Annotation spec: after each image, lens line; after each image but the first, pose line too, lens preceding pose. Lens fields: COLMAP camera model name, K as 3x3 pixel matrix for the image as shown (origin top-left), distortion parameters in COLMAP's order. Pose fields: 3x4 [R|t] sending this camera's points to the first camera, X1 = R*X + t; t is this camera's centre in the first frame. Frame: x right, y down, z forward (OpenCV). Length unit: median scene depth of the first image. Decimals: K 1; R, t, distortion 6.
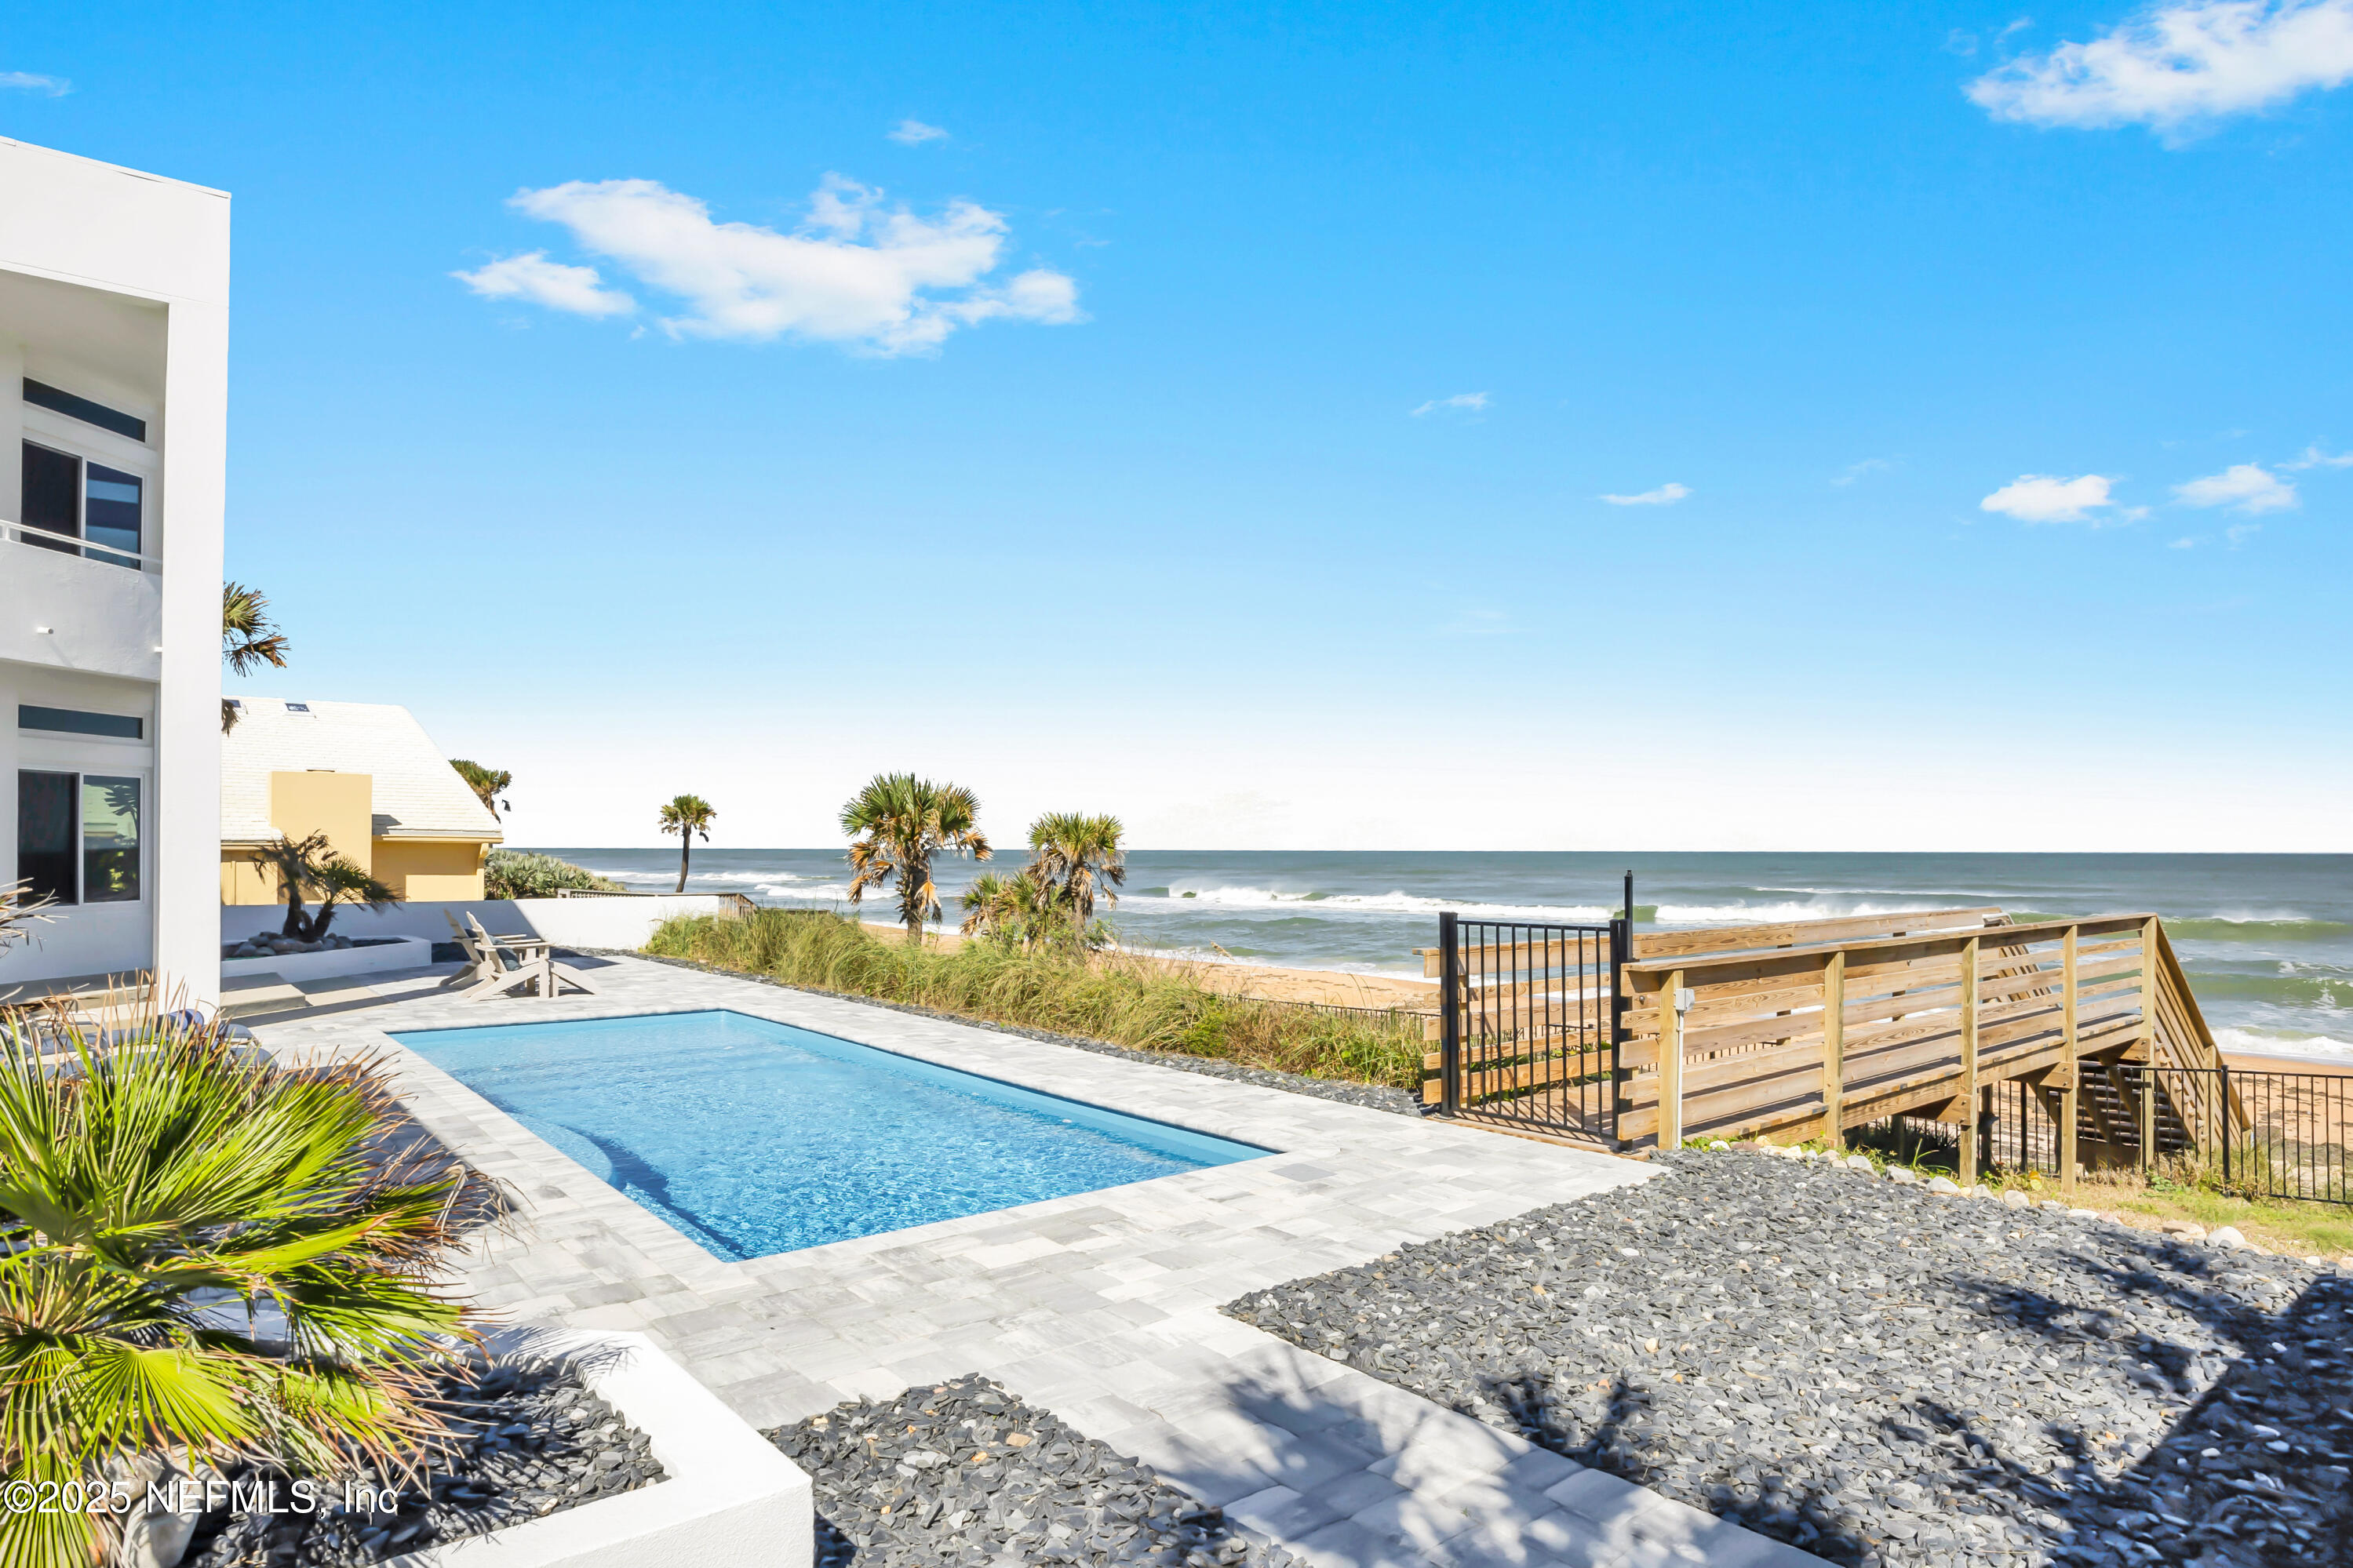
lens RADIAL K [[1440.2, 0, 1118.9], [0, 1440.2, 858.4], [0, 0, 1]] dist [-0.059636, -0.003268]
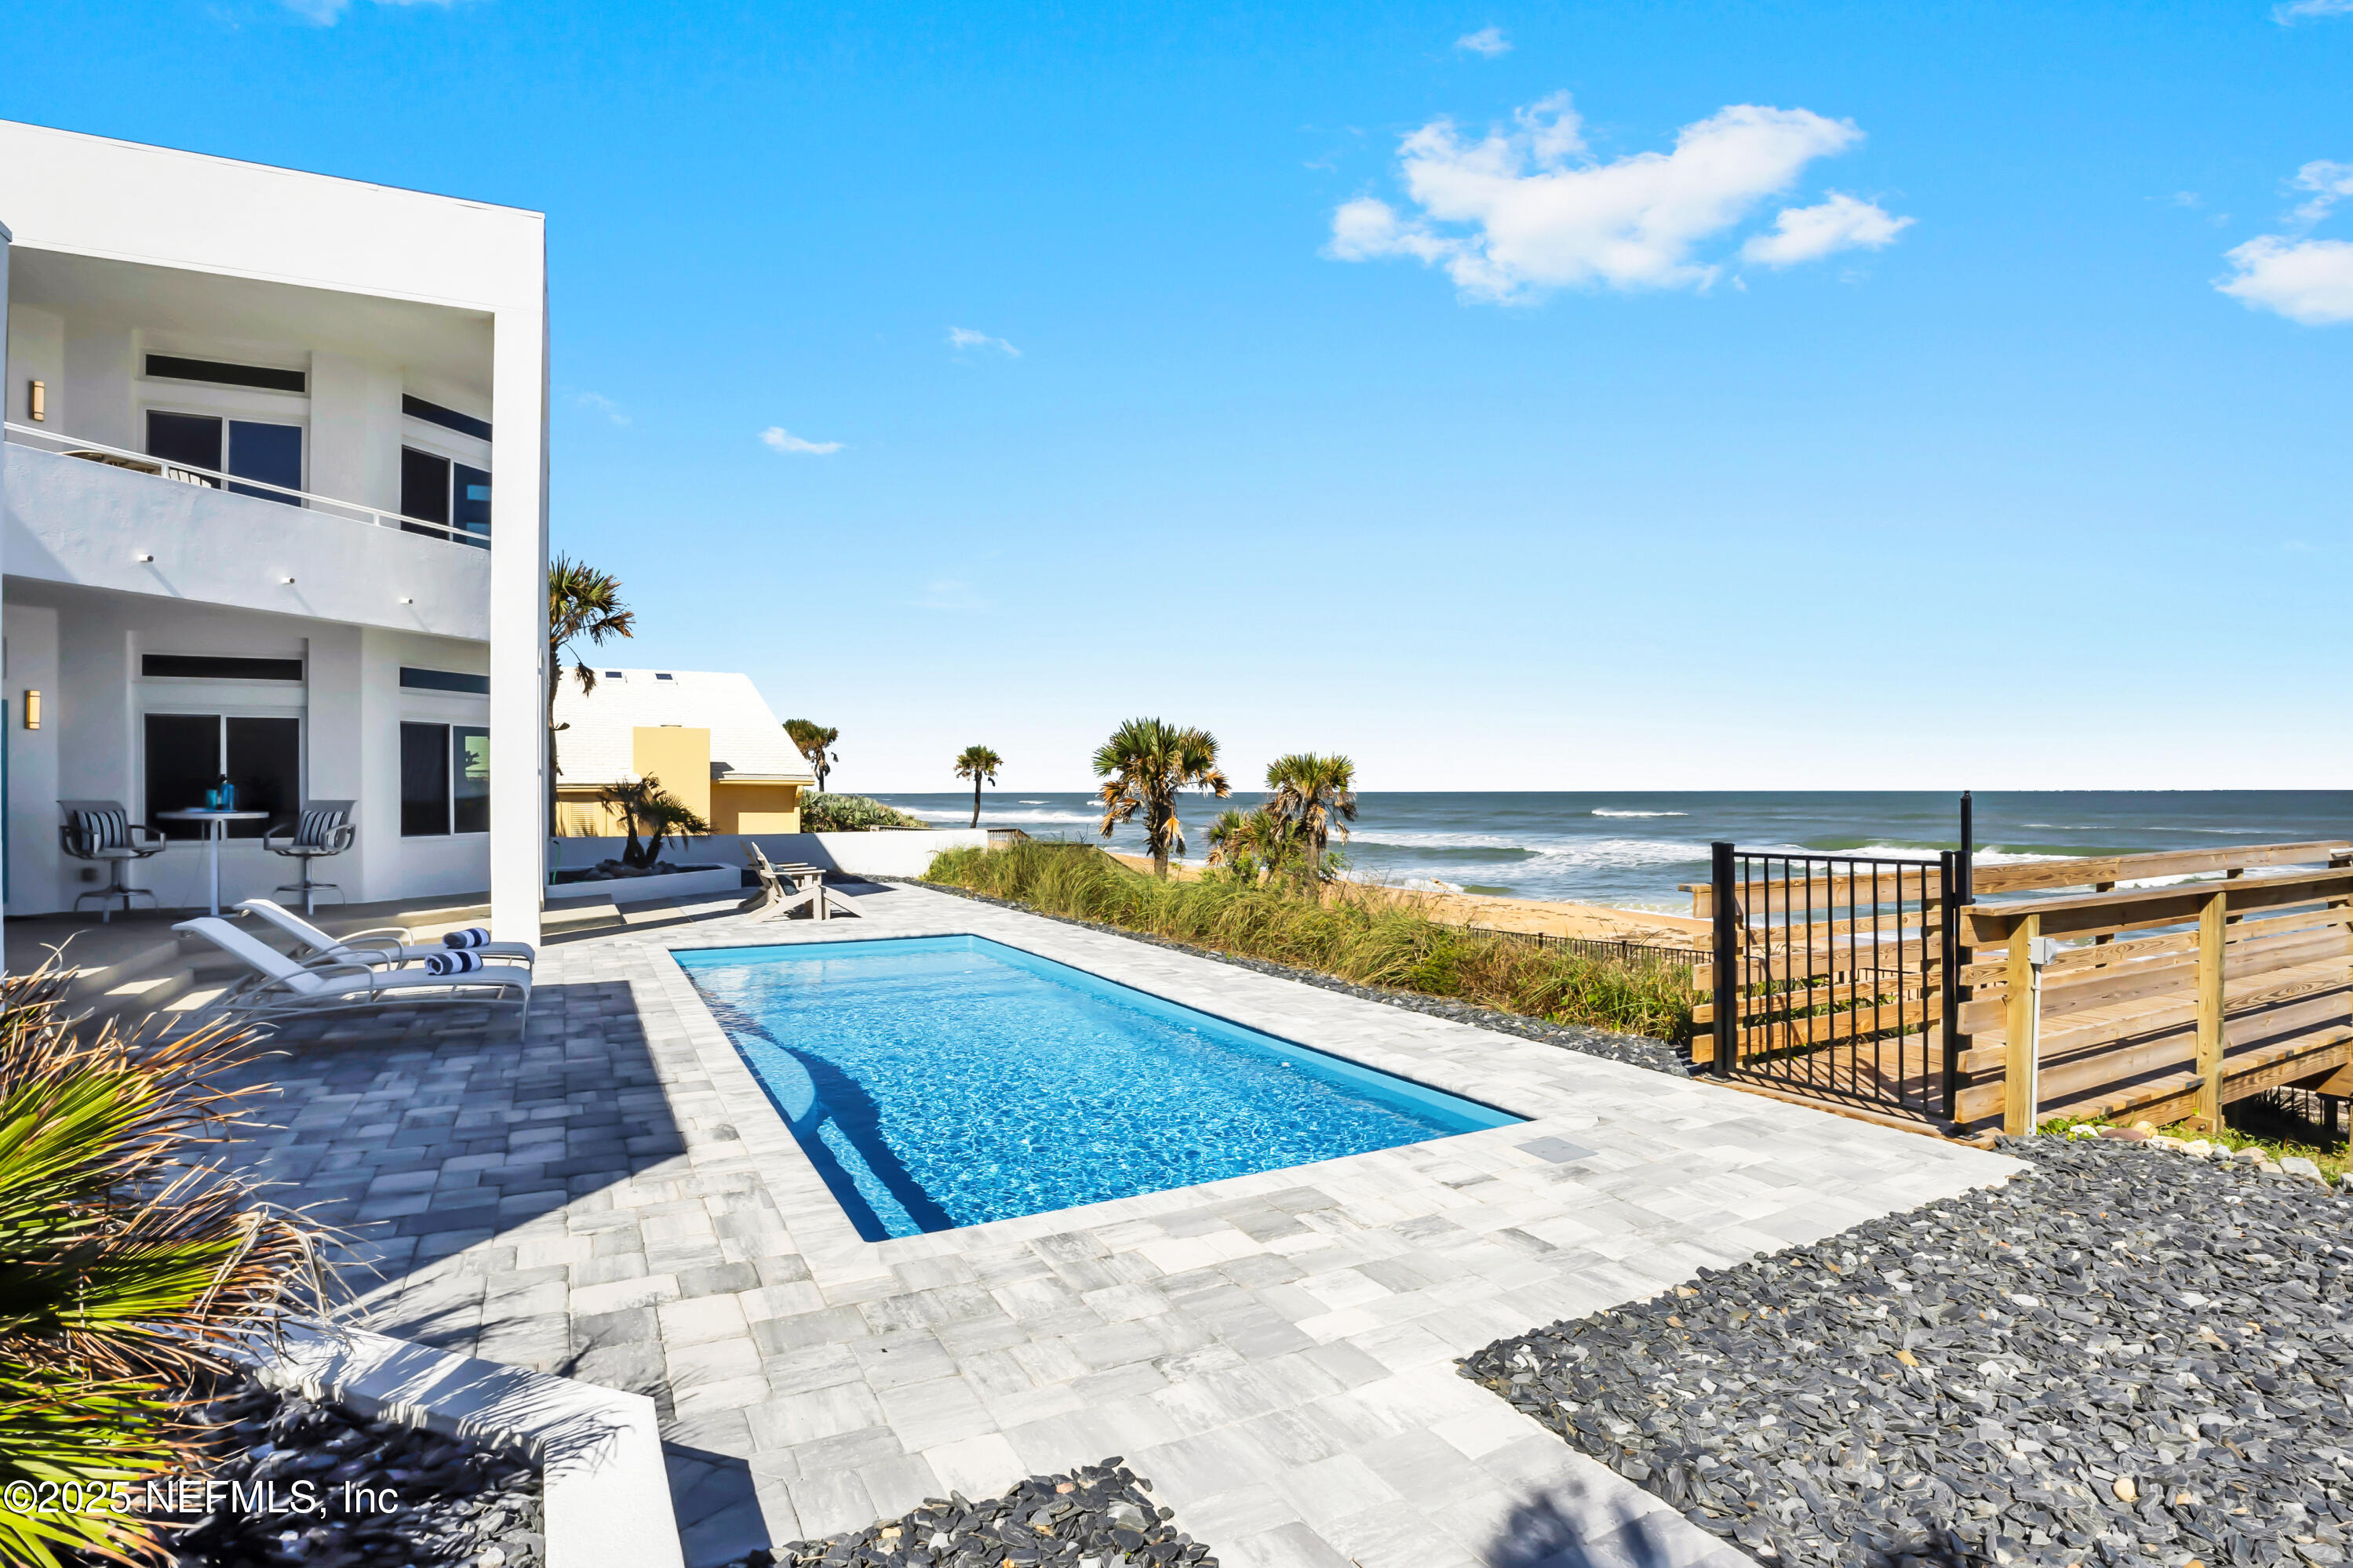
lens RADIAL K [[1212.1, 0, 1096.7], [0, 1212.1, 783.4], [0, 0, 1]] dist [-0.057466, 0.007058]
pose [[0.977720, -0.006428, -0.209816, 0.007447], [0.003257, 0.999875, -0.015457, 0.007583], [0.209889, 0.014429, 0.977619, 0.142483]]
